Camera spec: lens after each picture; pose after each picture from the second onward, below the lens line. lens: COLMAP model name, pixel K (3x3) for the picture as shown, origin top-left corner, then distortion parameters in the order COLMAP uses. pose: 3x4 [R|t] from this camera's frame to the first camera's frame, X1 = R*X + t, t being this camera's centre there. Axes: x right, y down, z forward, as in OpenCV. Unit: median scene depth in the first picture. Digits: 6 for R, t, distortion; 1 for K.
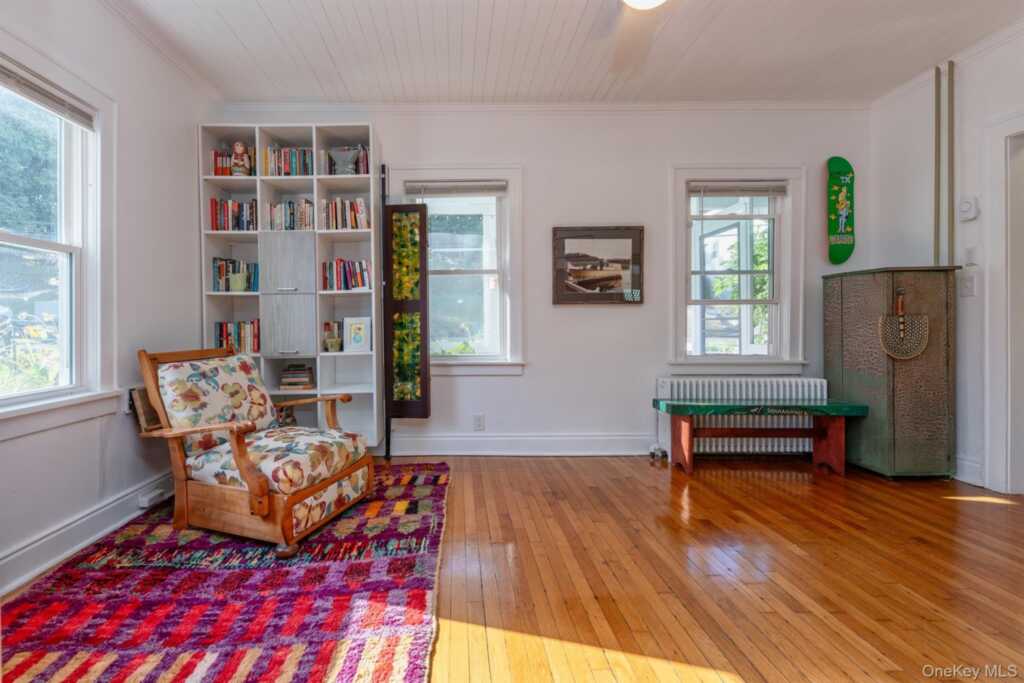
lens RADIAL K [[450.9, 0, 465.1], [0, 450.9, 325.7], [0, 0, 1]] dist [0.030328, 0.000276]
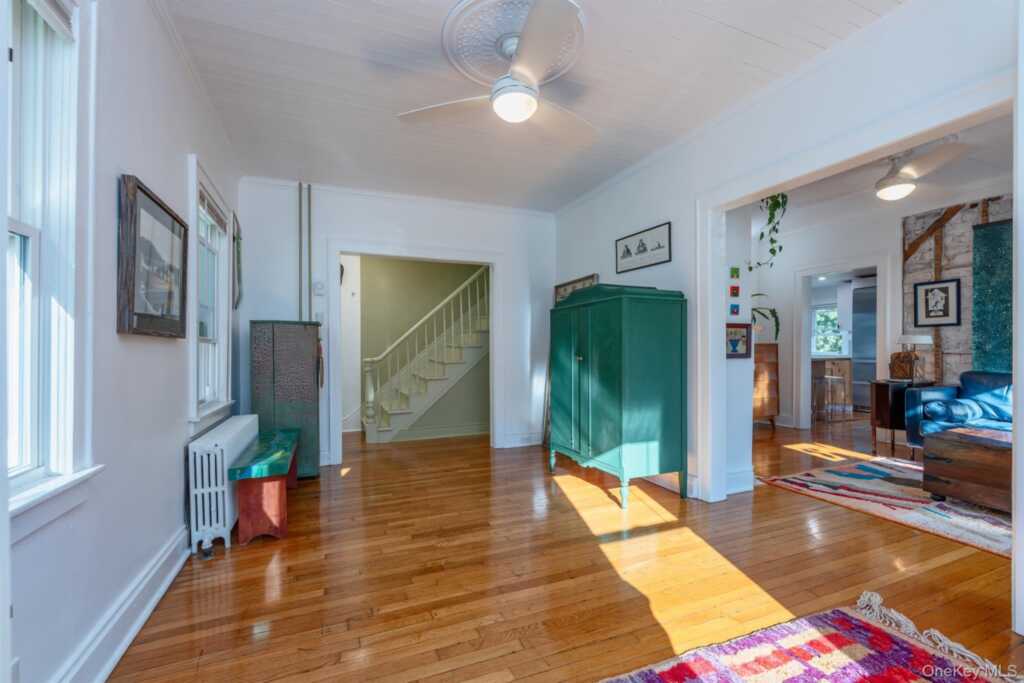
lens RADIAL K [[429.1, 0, 511.9], [0, 429.1, 347.3], [0, 0, 1]] dist [0.003105, 0.000096]
pose [[-0.390154, 0.019255, 0.920548, -0.525438], [0.025571, 0.999622, -0.010071, -0.024103], [-0.920394, 0.019610, -0.390499, 1.113254]]
